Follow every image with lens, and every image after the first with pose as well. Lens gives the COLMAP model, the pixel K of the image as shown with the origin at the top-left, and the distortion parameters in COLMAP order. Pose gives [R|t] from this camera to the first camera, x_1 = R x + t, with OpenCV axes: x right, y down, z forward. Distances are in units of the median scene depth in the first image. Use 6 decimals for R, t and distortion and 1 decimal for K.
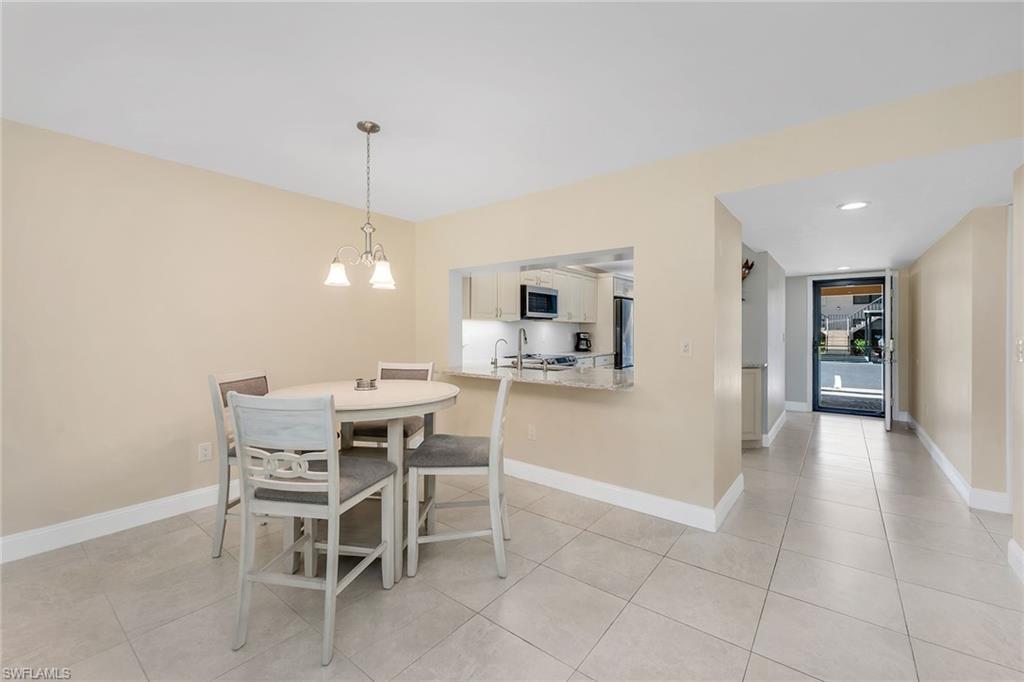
lens RADIAL K [[419.1, 0, 504.4], [0, 419.1, 337.9], [0, 0, 1]] dist [-0.000673, -0.000211]
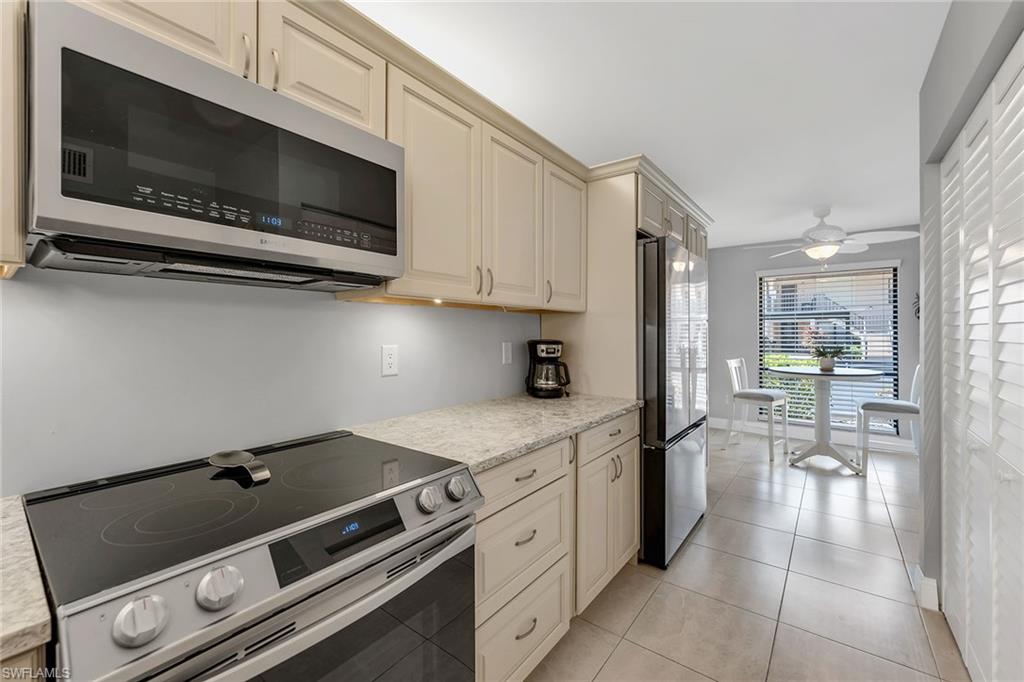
lens RADIAL K [[419.1, 0, 504.4], [0, 419.1, 337.9], [0, 0, 1]] dist [-0.000673, -0.000211]
pose [[0.999925, -0.000353, 0.012273, 0.150882], [0.000420, 0.999985, -0.005480, -0.012932], [-0.012271, 0.005485, 0.999910, 0.668185]]
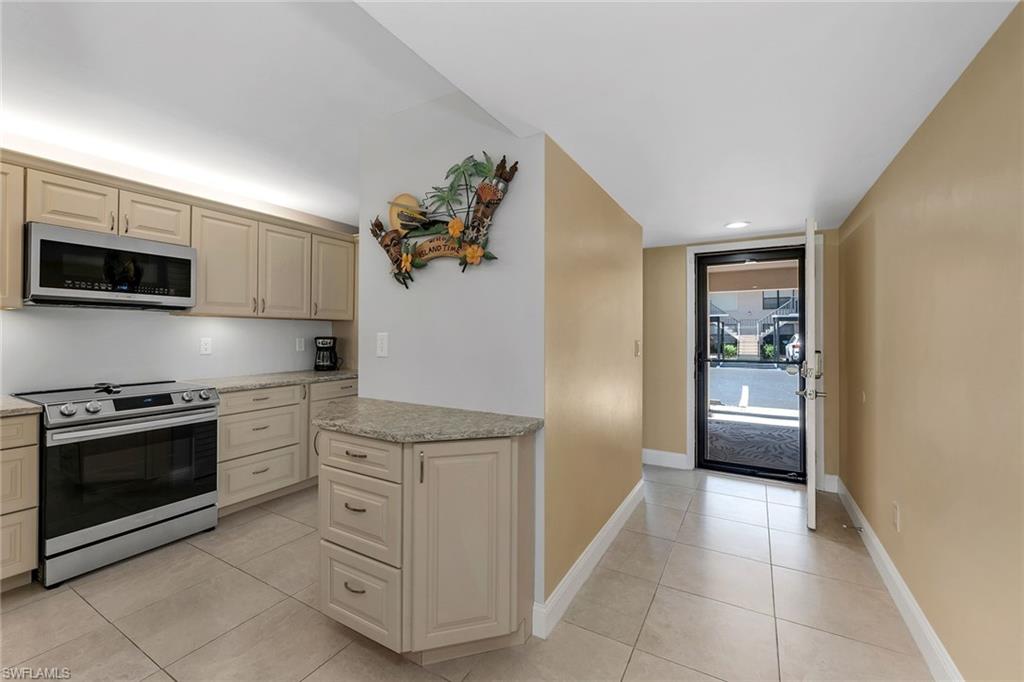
lens RADIAL K [[419.1, 0, 504.4], [0, 419.1, 337.9], [0, 0, 1]] dist [-0.000673, -0.000211]
pose [[0.990199, 0.005969, 0.139534, 0.350284], [-0.005092, 0.999965, -0.006642, -0.009160], [-0.139569, 0.005867, 0.990195, 0.406669]]
